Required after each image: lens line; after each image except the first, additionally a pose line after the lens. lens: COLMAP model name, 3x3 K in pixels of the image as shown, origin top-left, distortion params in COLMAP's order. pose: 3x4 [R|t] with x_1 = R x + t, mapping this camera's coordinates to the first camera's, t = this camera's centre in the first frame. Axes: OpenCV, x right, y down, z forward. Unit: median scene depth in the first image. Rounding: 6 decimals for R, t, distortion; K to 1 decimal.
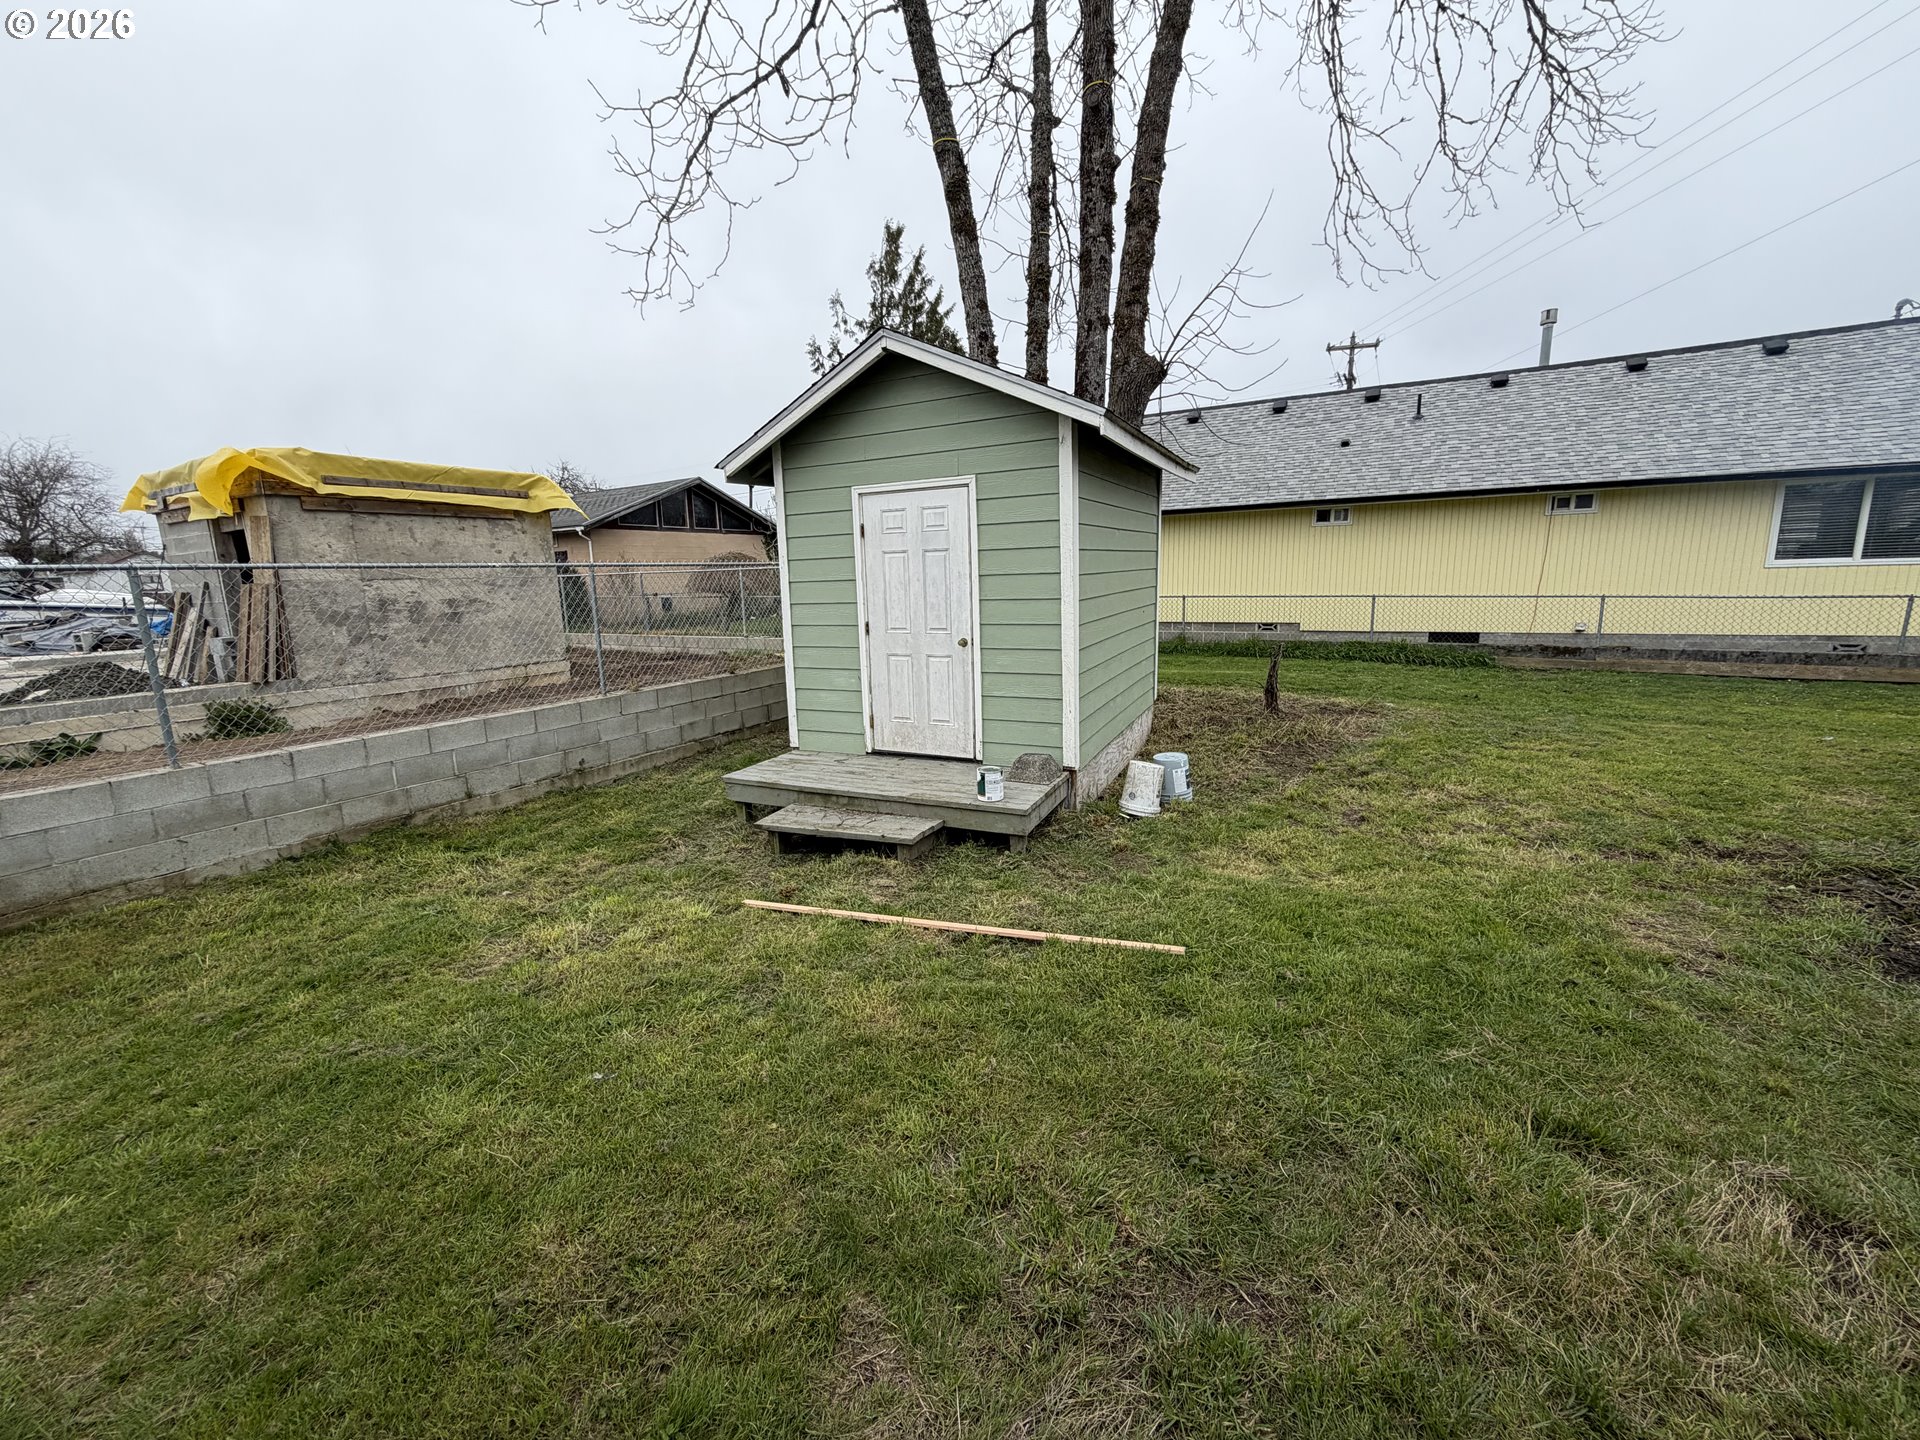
lens RADIAL K [[765.2, 0, 955.7], [0, 765.2, 714.9], [0, 0, 1]] dist [-0.000021, 0.000099]
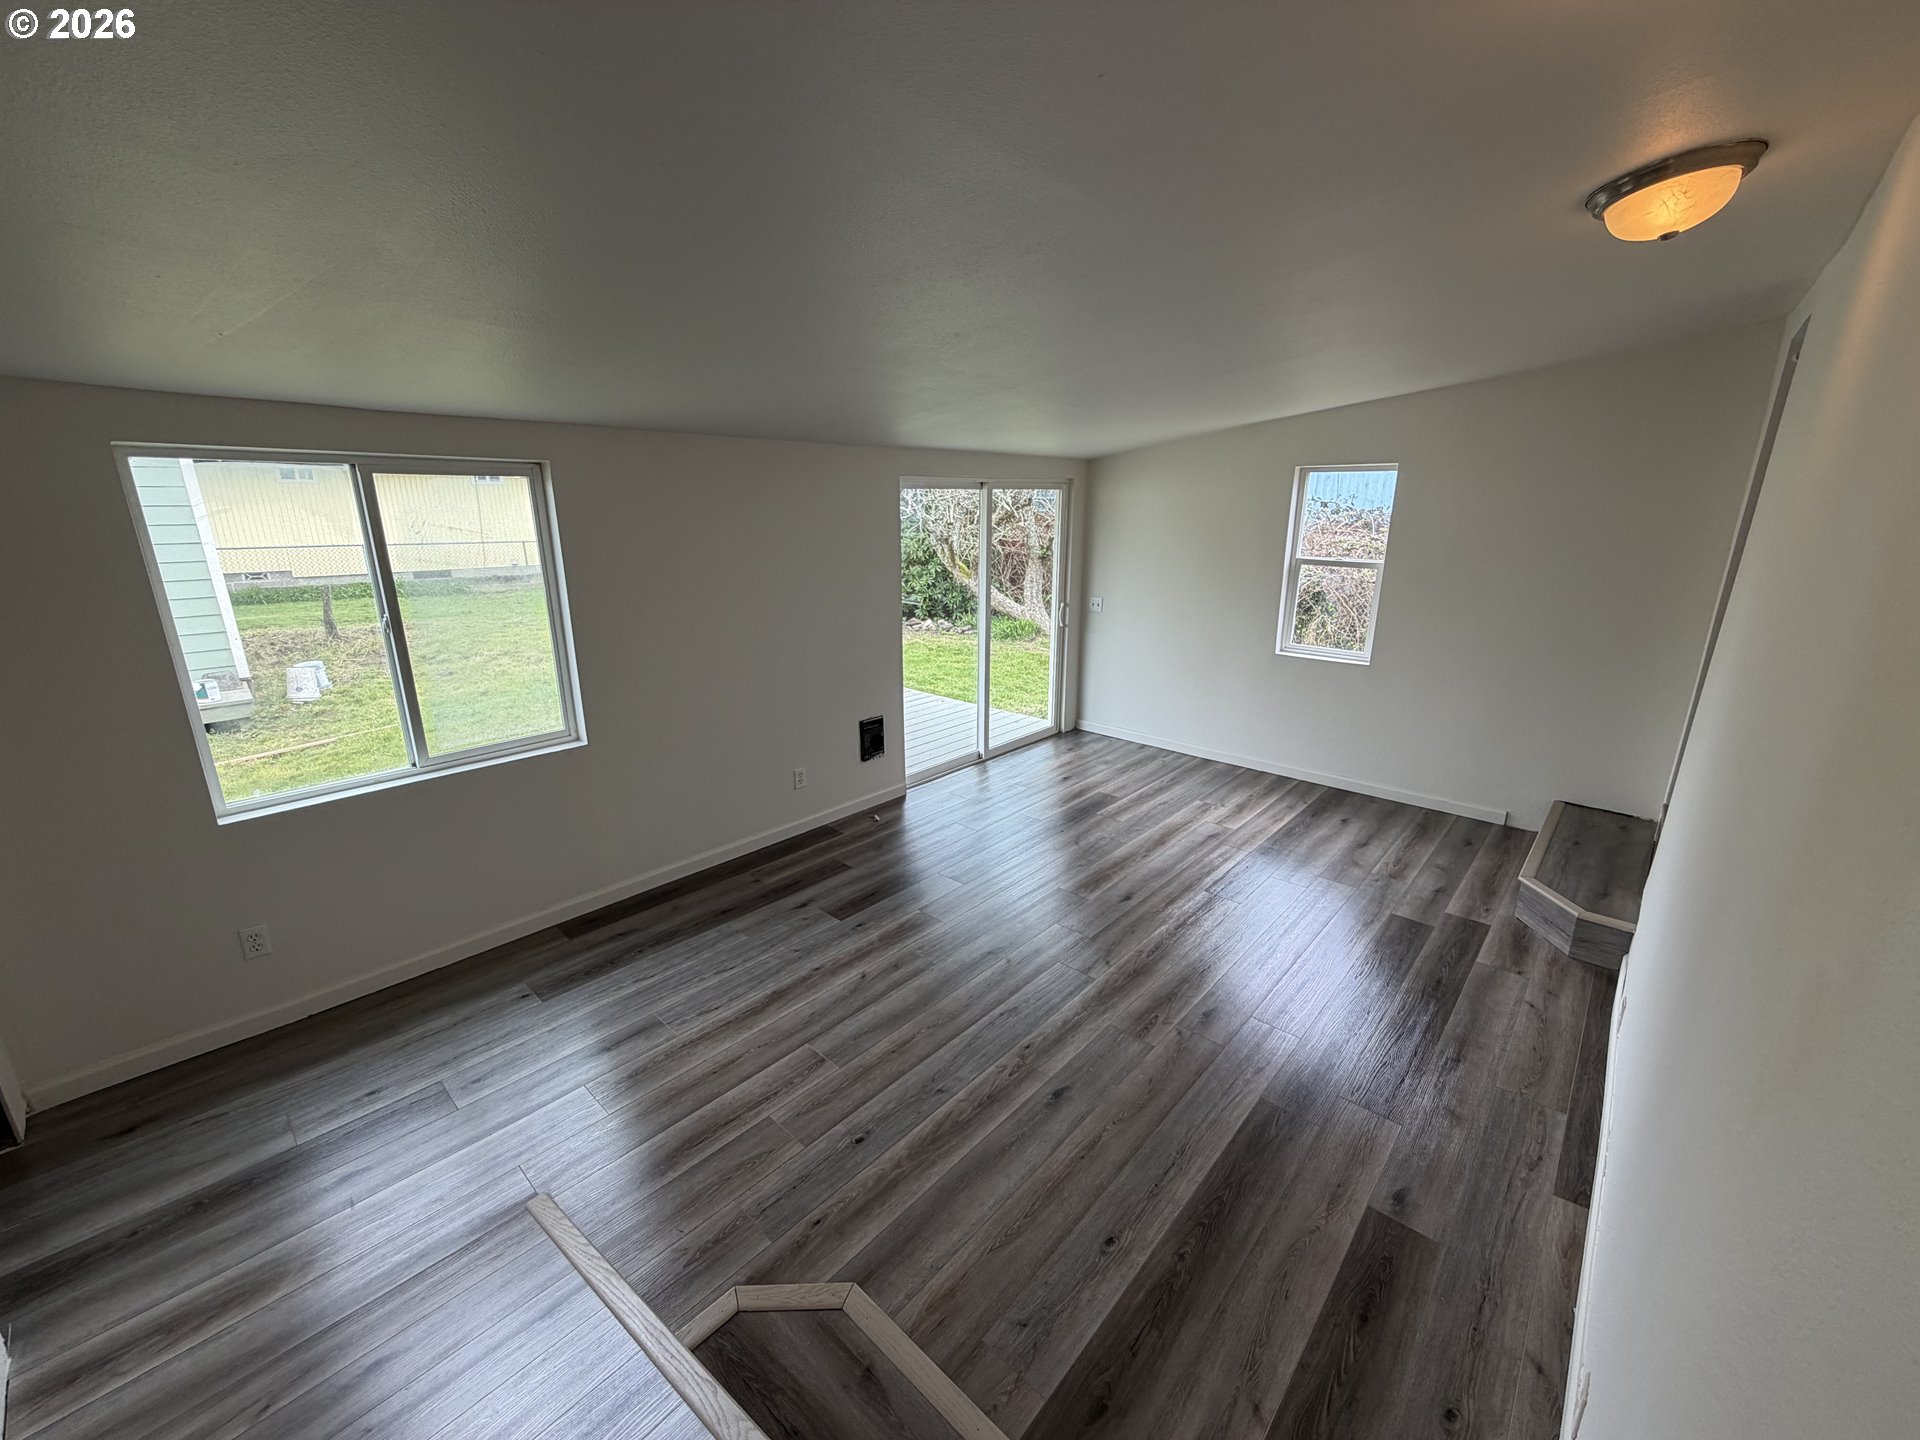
lens RADIAL K [[765.2, 0, 955.7], [0, 765.2, 714.9], [0, 0, 1]] dist [-0.000021, 0.000099]
pose [[0.350803, -0.229425, 0.907911, -0.482649], [0.157310, 0.970184, 0.184379, 0.054809], [-0.923142, 0.078143, 0.376434, -0.530887]]
